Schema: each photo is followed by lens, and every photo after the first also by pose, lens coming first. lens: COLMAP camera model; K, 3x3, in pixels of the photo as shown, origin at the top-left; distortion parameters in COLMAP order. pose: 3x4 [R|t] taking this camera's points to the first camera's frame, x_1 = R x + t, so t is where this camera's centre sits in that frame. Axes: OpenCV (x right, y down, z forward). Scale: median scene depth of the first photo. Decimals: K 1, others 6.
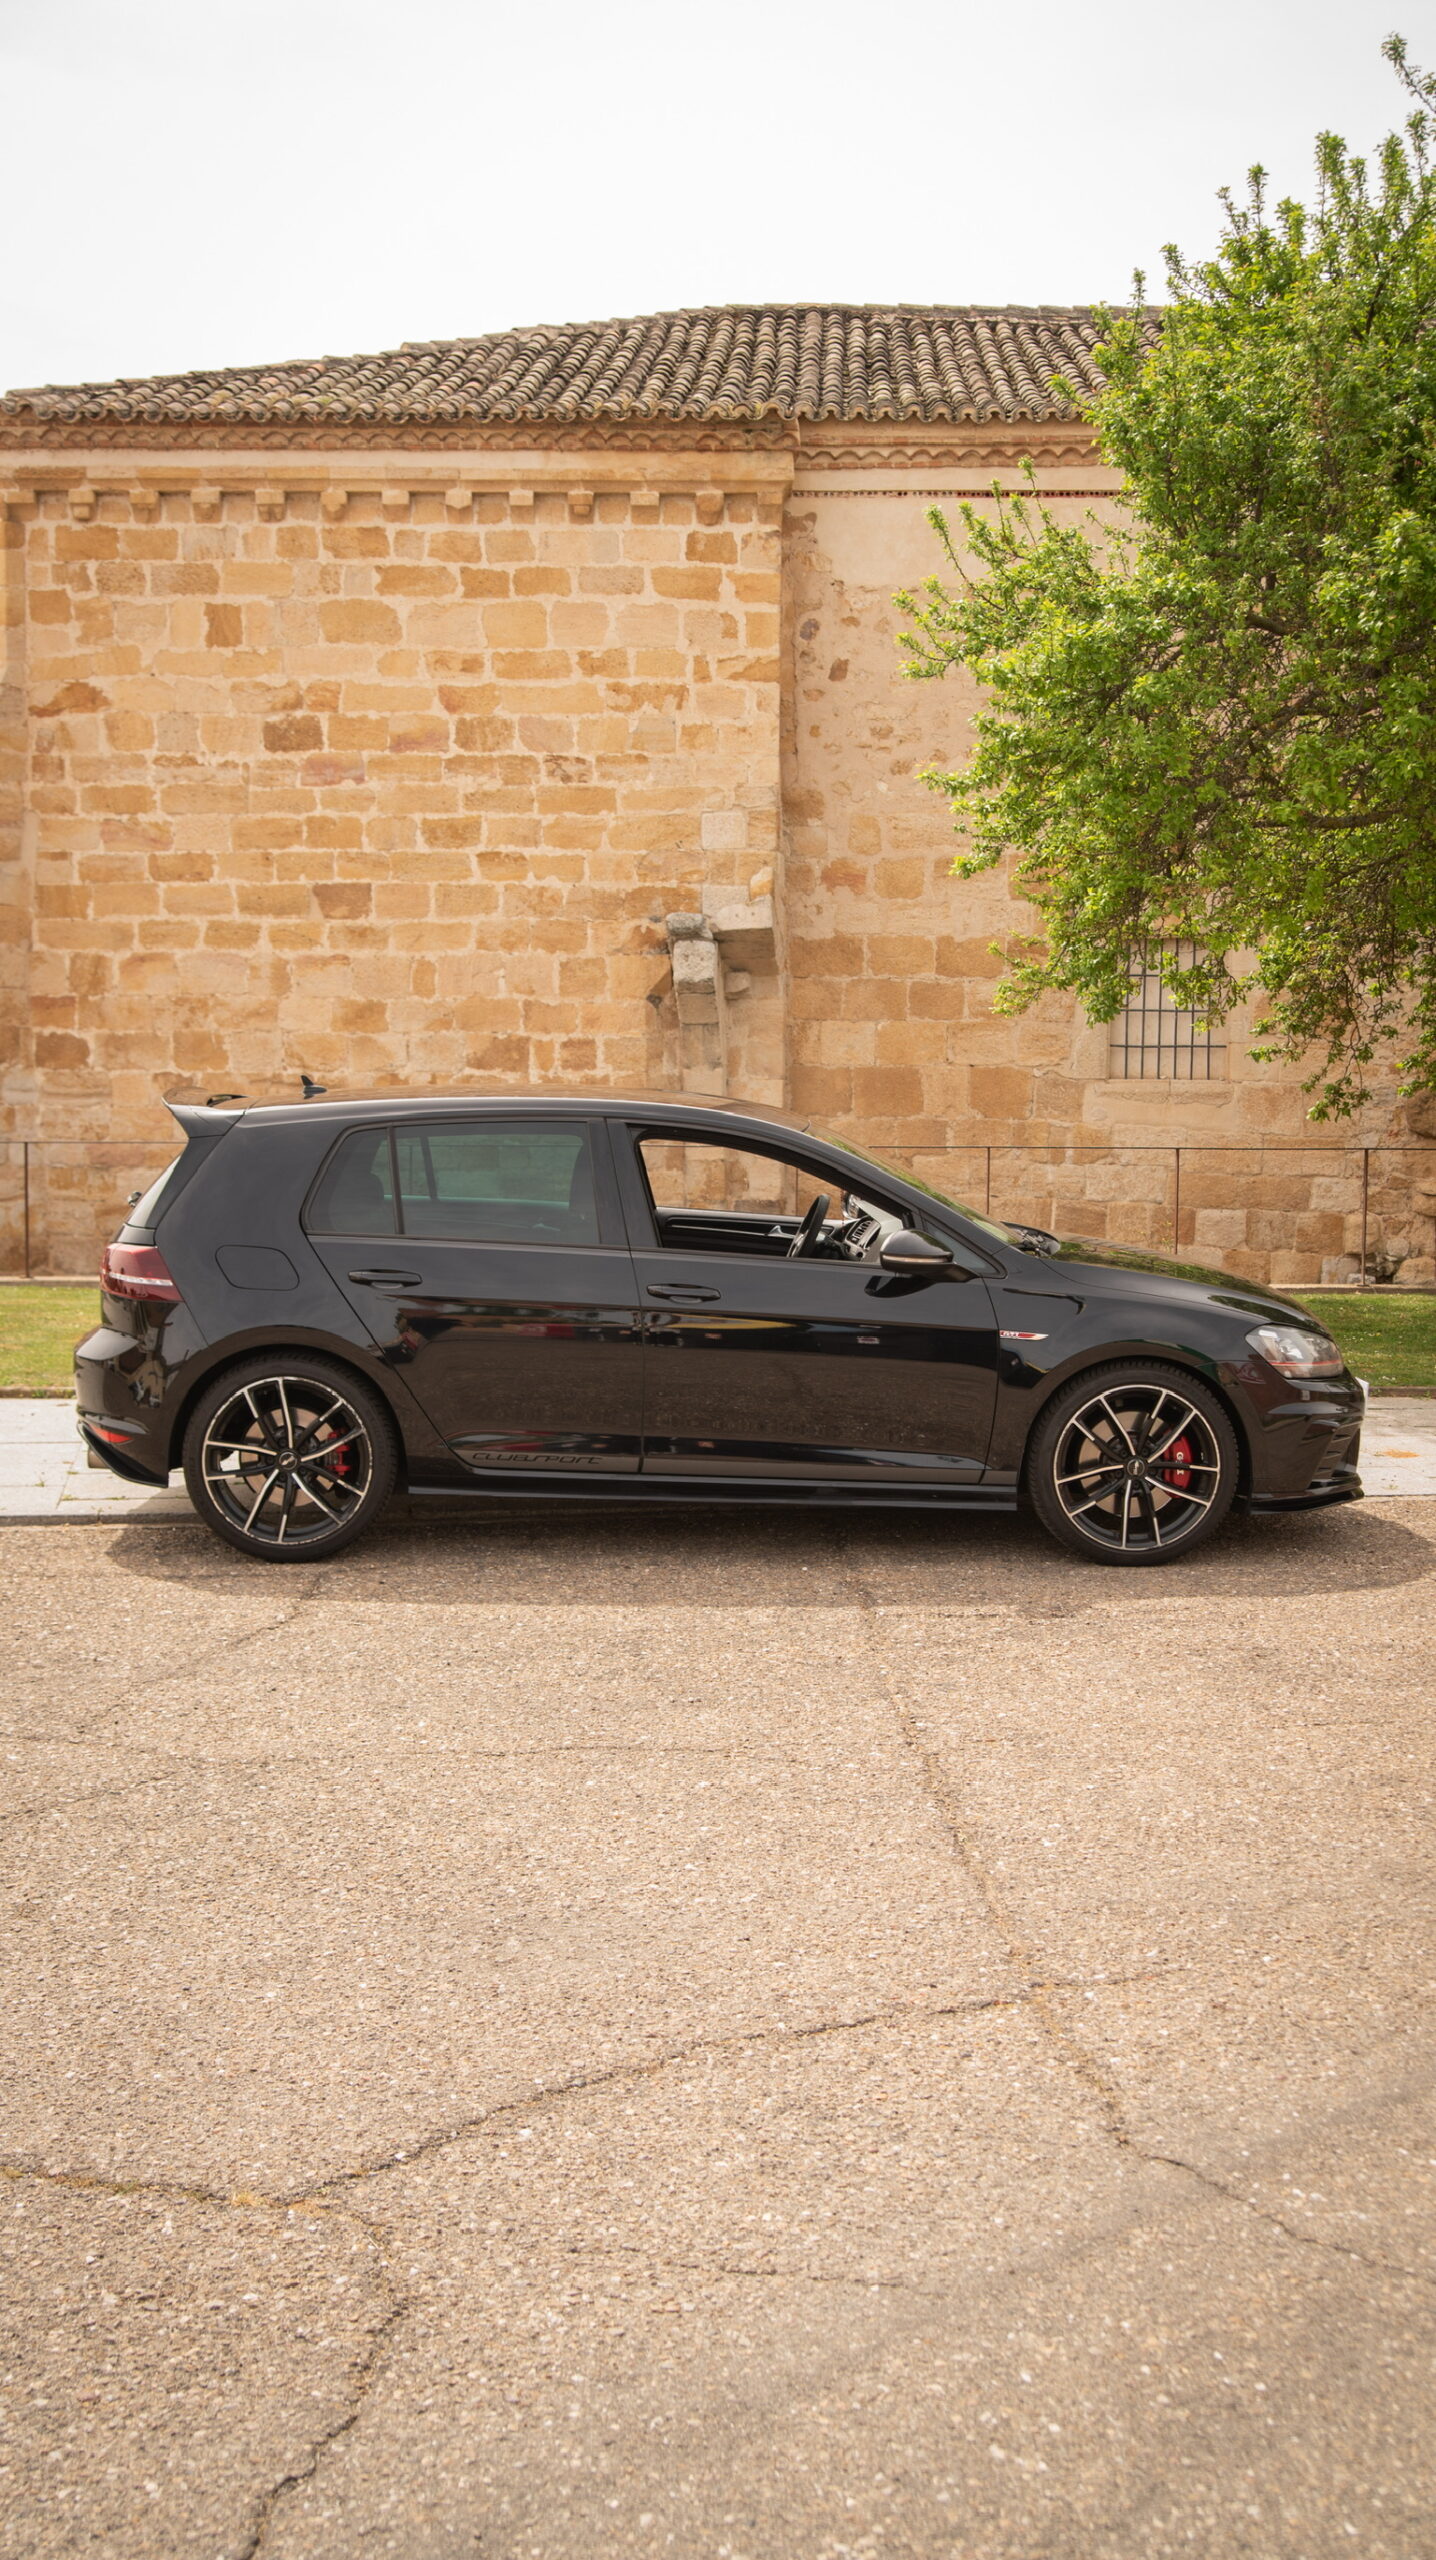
lens RADIAL K [[2668.8, 0, 718.0], [0, 2668.8, 1280.0], [0, 0, 1]] dist [-0.020797, -0.007715]
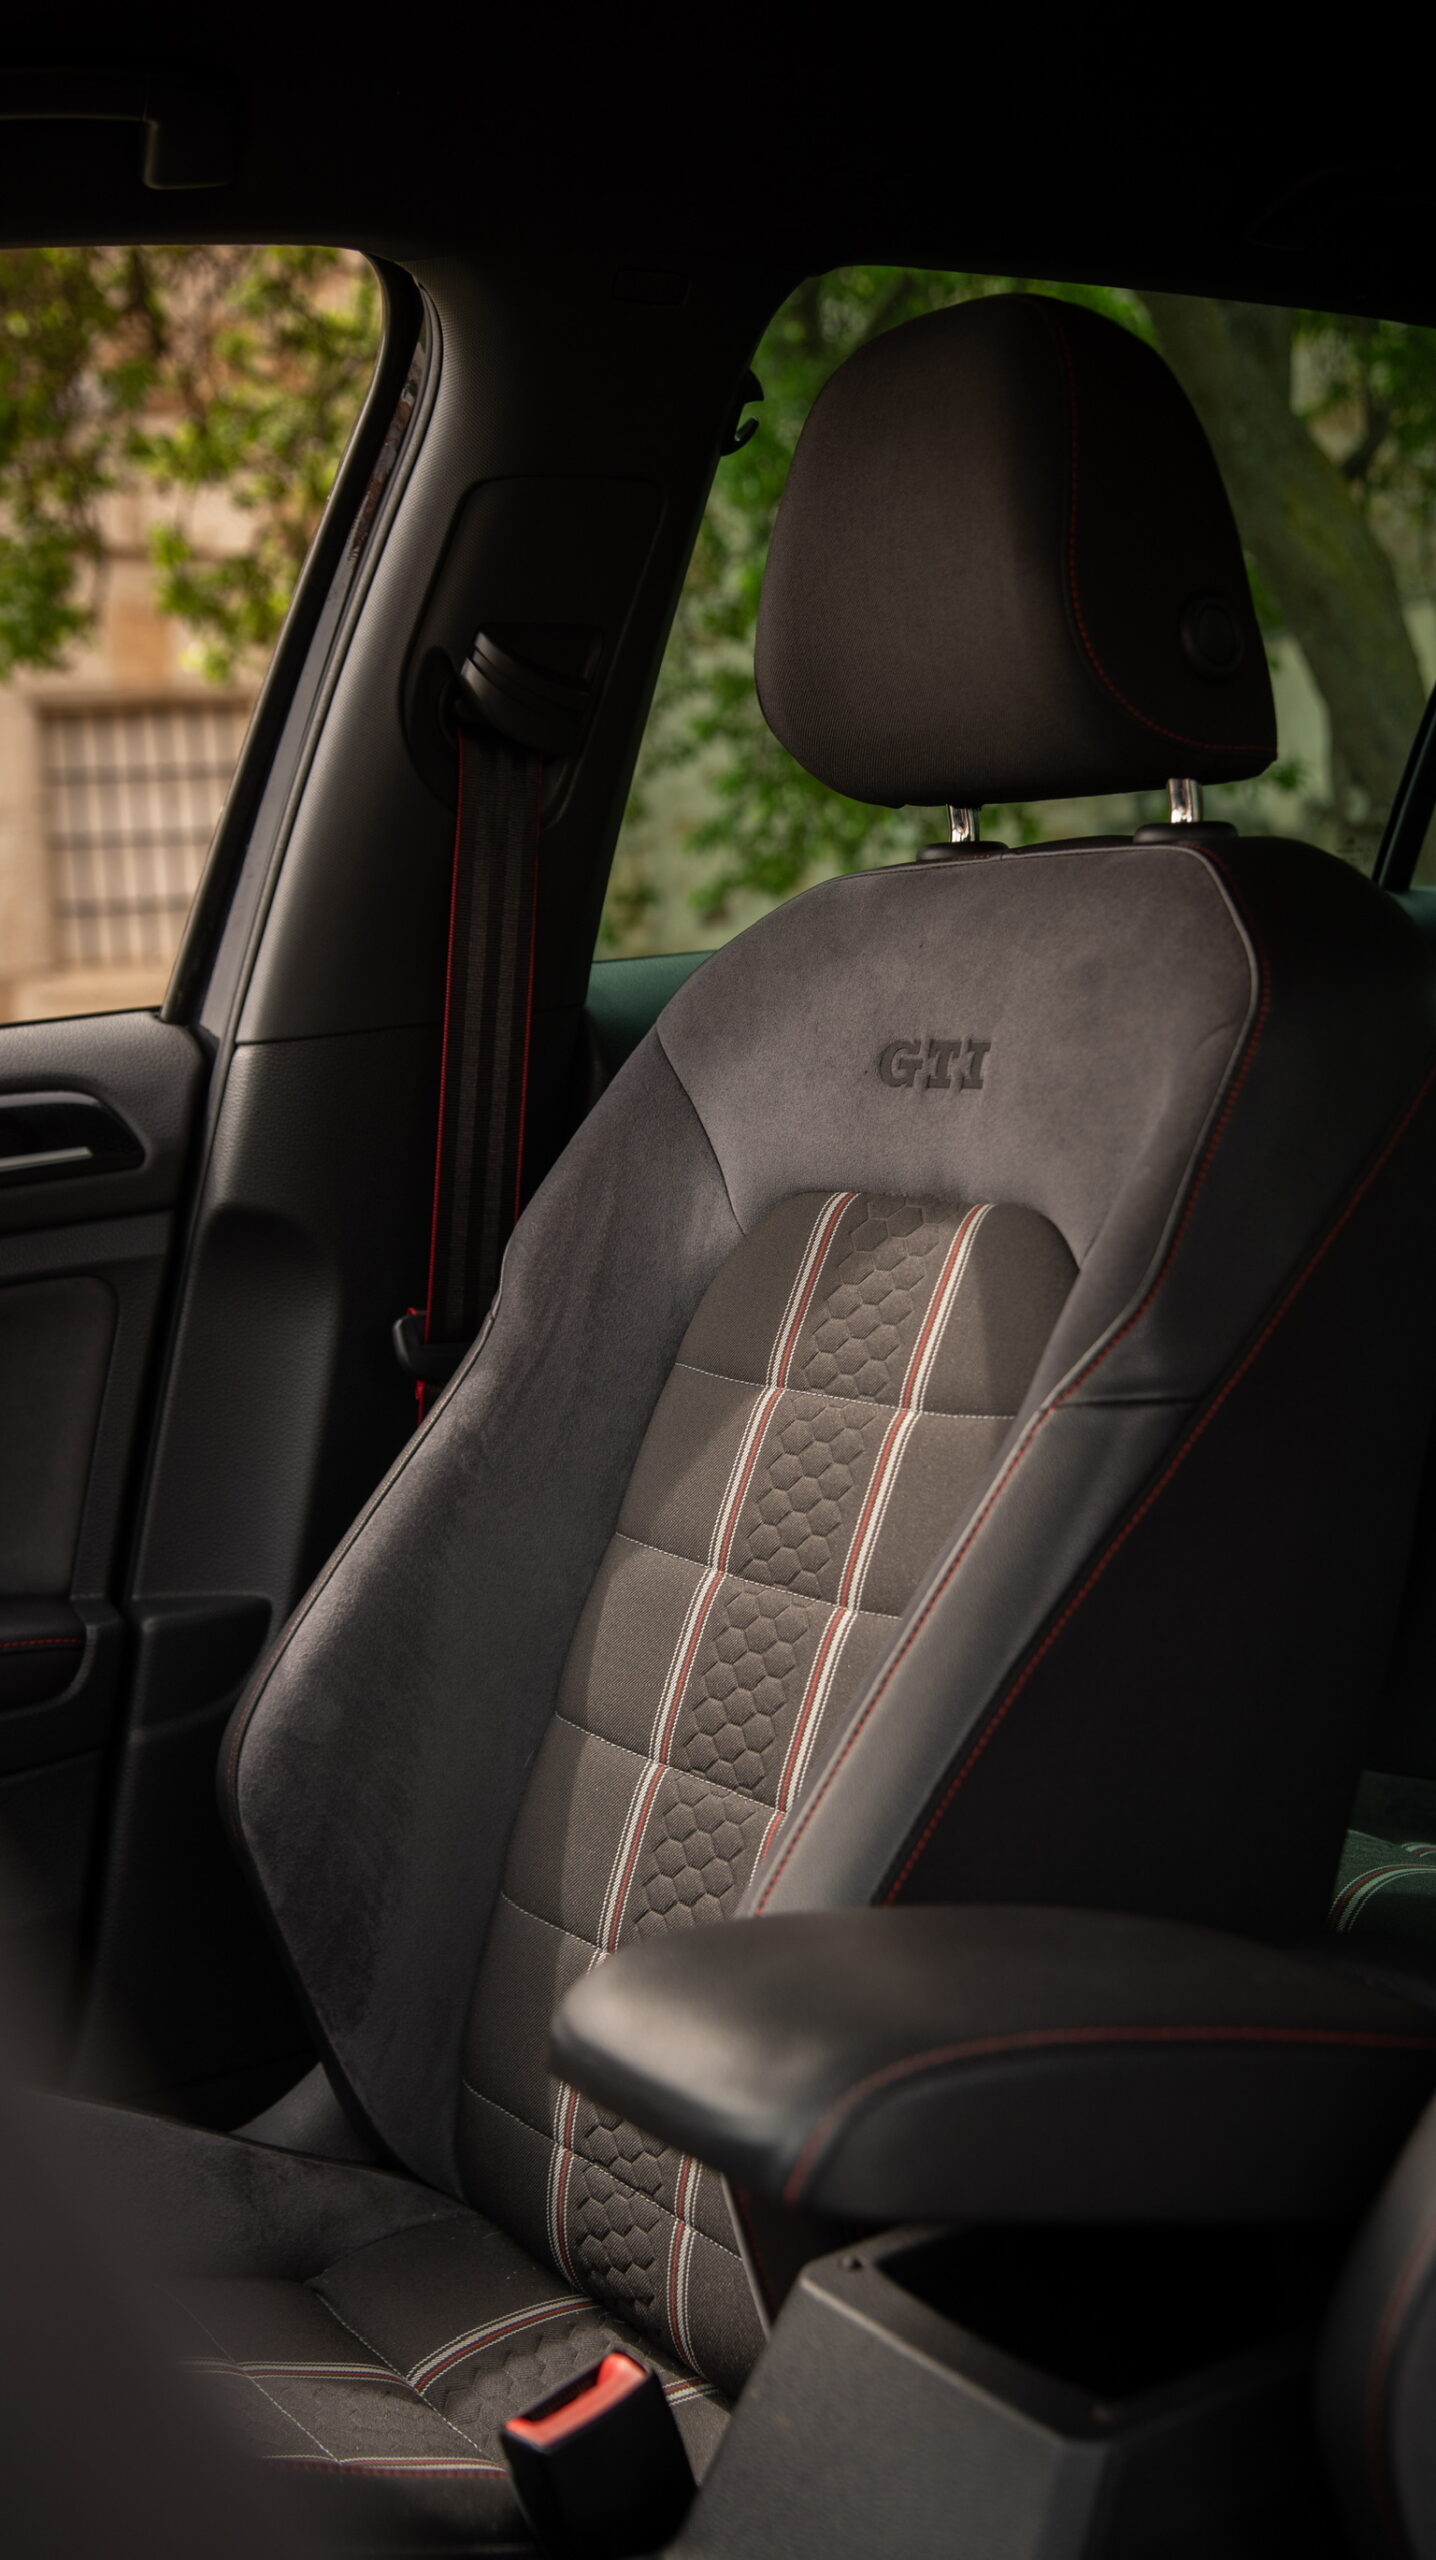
lens RADIAL K [[3132.1, 0, 695.7], [0, 3132.1, 1312.0], [0, 0, 1]] dist [0.016590, 0.092041]
pose [[0.937758, -0.101568, 0.332106, 0.051516], [0.101358, 0.994687, 0.018006, -0.006157], [-0.332171, 0.016776, 0.943070, 0.374746]]
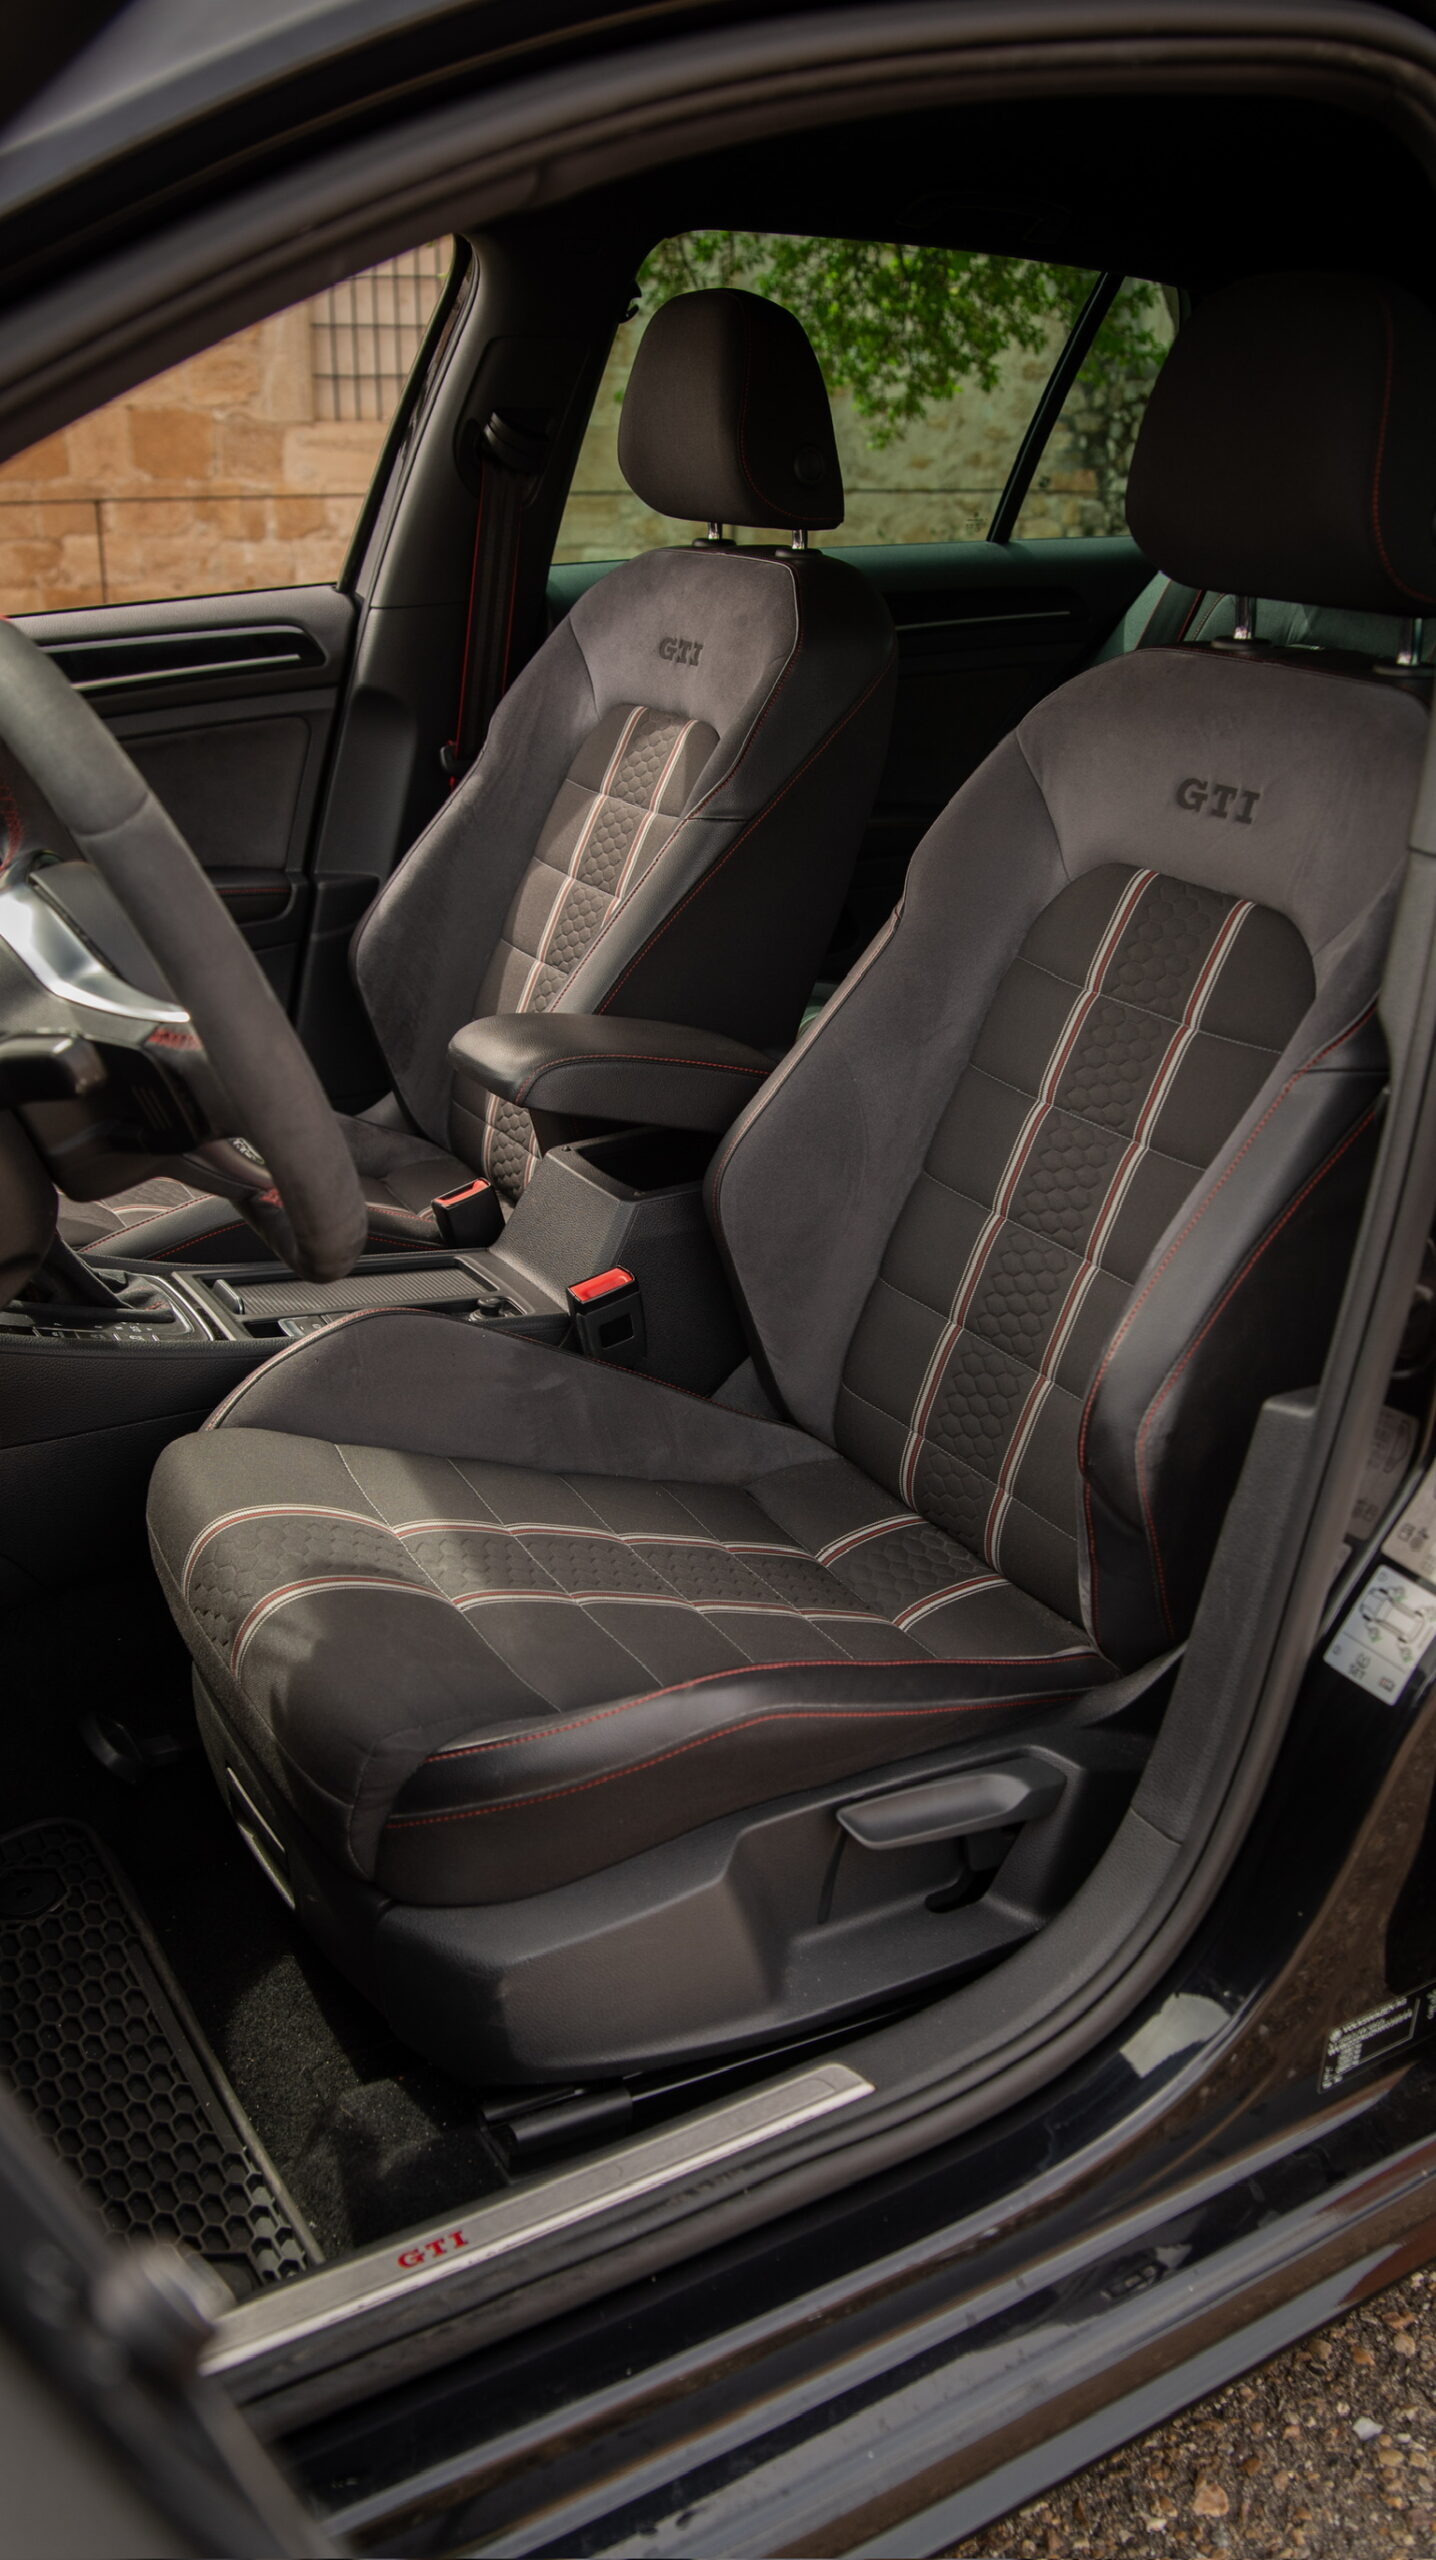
lens RADIAL K [[2240.0, 0, 726.3], [0, 2240.0, 1279.9], [0, 0, 1]] dist [-0.117410, 0.141103]
pose [[0.949564, -0.117921, 0.290557, 0.047887], [0.035020, 0.960680, 0.275441, -0.009717], [-0.311612, -0.251374, 0.916356, 0.336419]]
